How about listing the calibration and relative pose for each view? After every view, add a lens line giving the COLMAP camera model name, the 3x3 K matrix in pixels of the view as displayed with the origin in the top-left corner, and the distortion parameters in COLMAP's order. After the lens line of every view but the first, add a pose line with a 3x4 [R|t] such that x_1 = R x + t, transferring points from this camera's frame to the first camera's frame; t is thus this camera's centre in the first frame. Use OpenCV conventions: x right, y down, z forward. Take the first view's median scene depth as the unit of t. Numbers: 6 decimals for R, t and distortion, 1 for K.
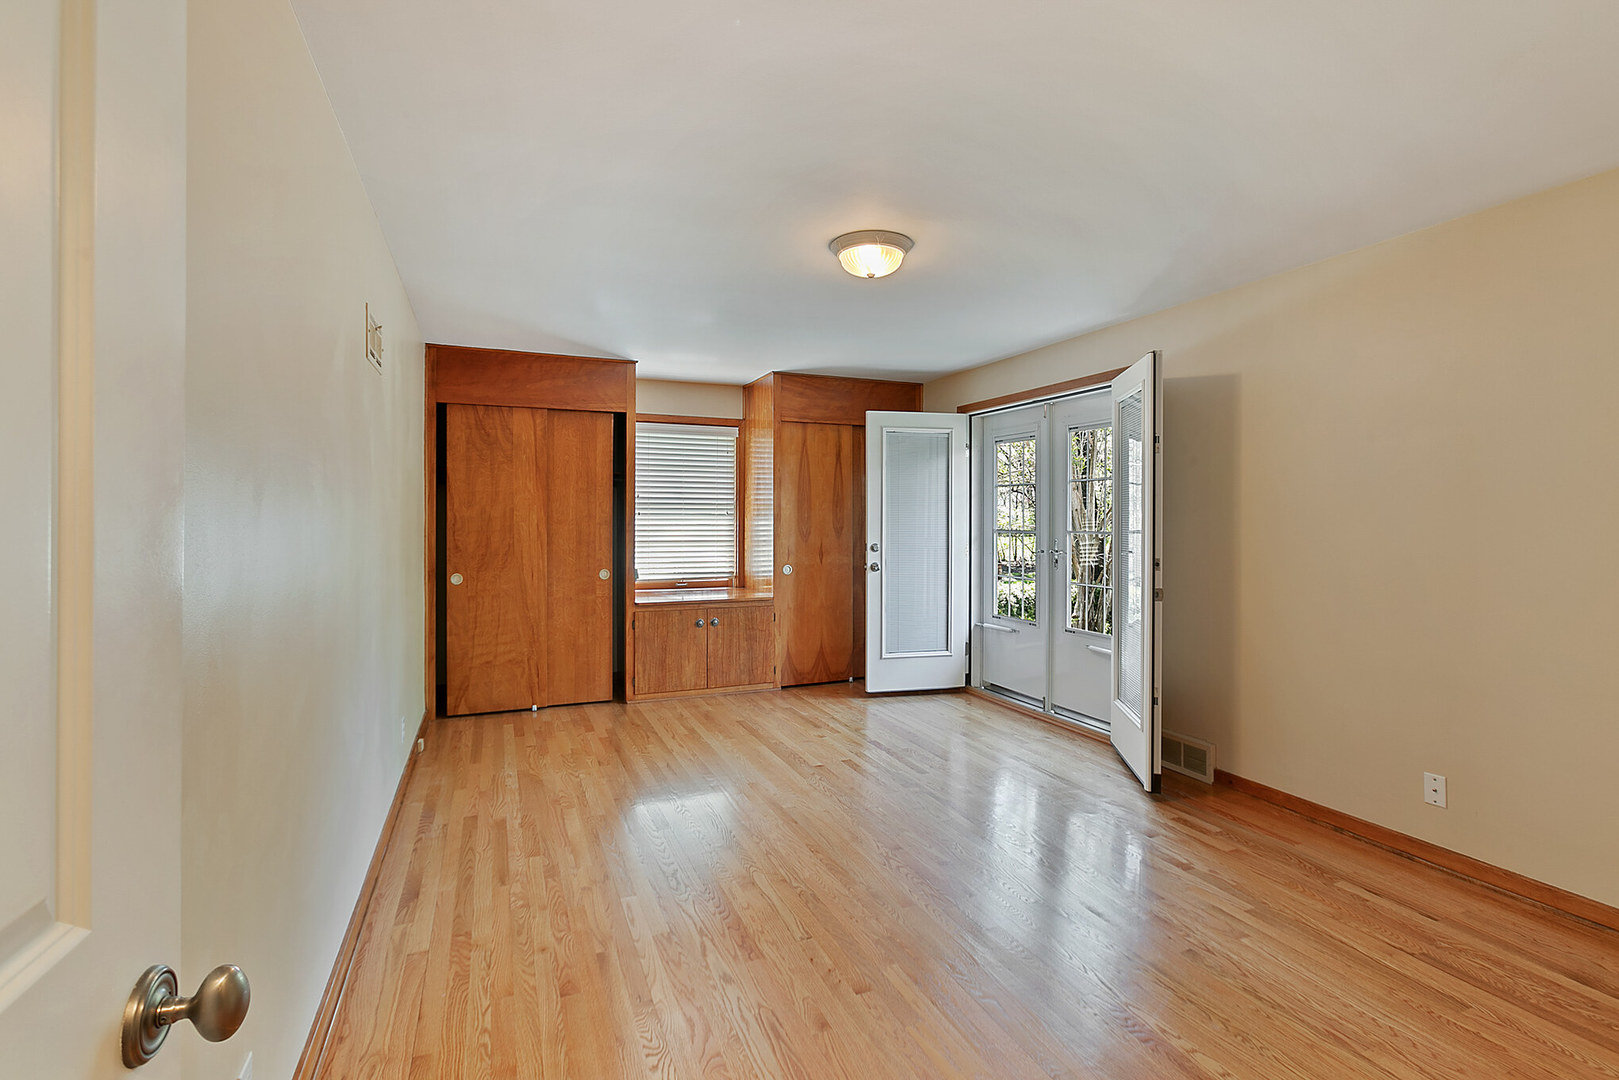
lens RADIAL K [[723.5, 0, 808.0], [0, 723.5, 518.9], [0, 0, 1]] dist [-0.001774, 0.000935]
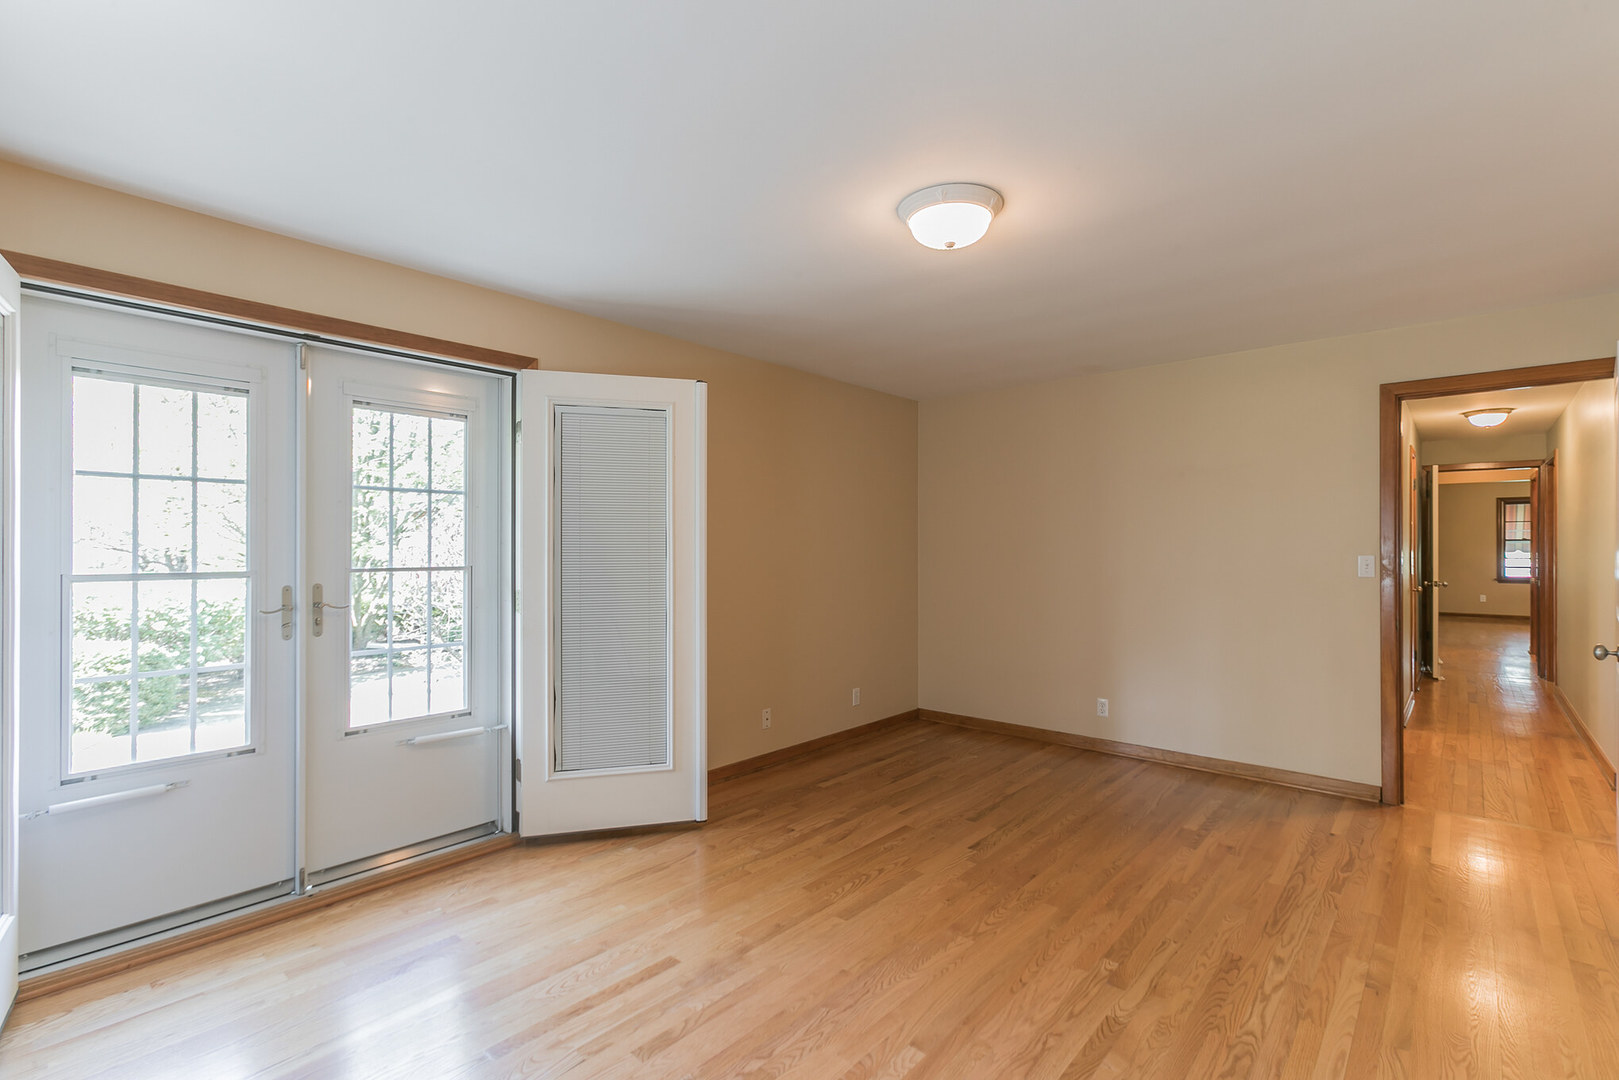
lens RADIAL K [[731.5, 0, 809.5], [0, 731.5, 540.0], [0, 0, 1]] dist [0.000190, 0.000402]
pose [[-0.423049, 0.015738, 0.905970, -0.711769], [0.005801, 0.999876, -0.014661, 0.011988], [-0.906088, -0.000947, -0.423087, 1.824698]]
